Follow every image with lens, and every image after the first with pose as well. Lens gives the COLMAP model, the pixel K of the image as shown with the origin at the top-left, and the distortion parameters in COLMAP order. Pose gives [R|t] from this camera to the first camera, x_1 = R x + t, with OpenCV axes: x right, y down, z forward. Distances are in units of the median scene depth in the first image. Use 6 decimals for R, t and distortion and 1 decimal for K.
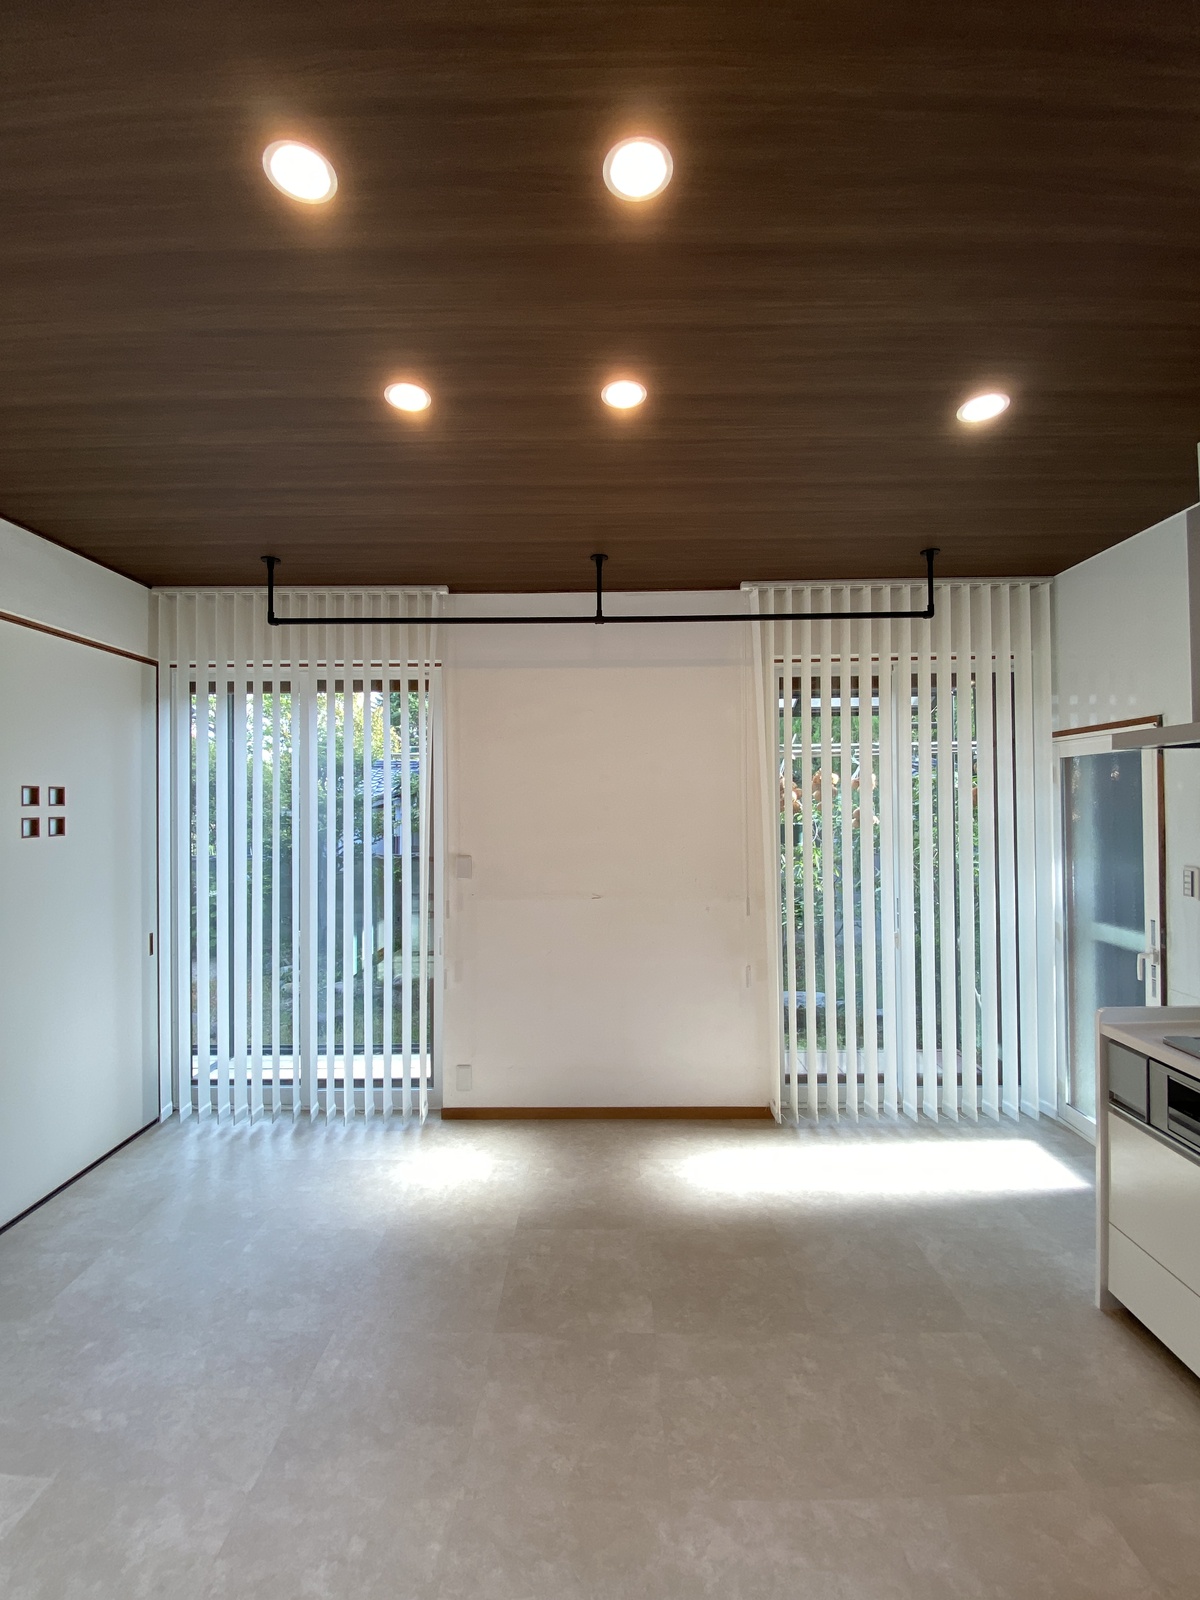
lens RADIAL K [[639.5, 0, 597.6], [0, 639.5, 797.7], [0, 0, 1]] dist [0.010986, -0.015591]
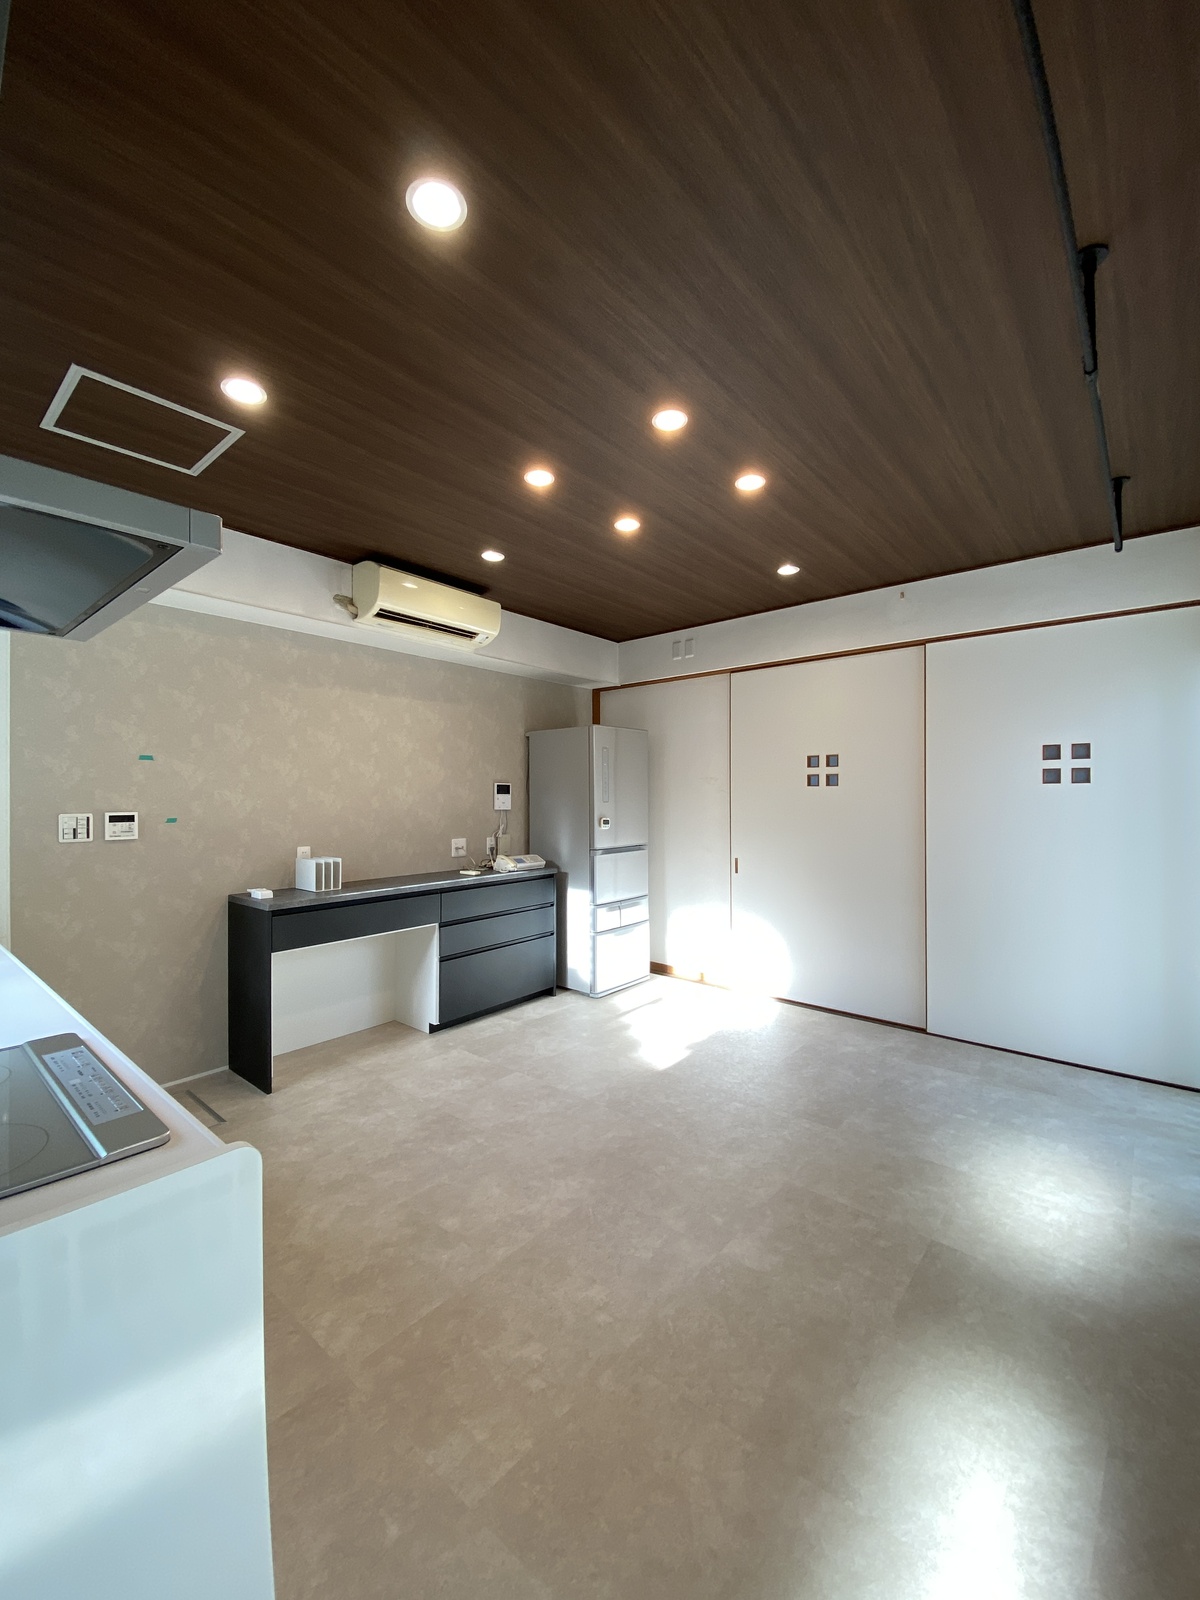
lens RADIAL K [[651.6, 0, 605.2], [0, 651.6, 791.0], [0, 0, 1]] dist [0.013396, -0.016865]
pose [[-0.625198, 0.000915, -0.780466, 0.742072], [0.012396, 0.999885, -0.008757, 0.077016], [0.780368, -0.015149, -0.625137, 1.105991]]
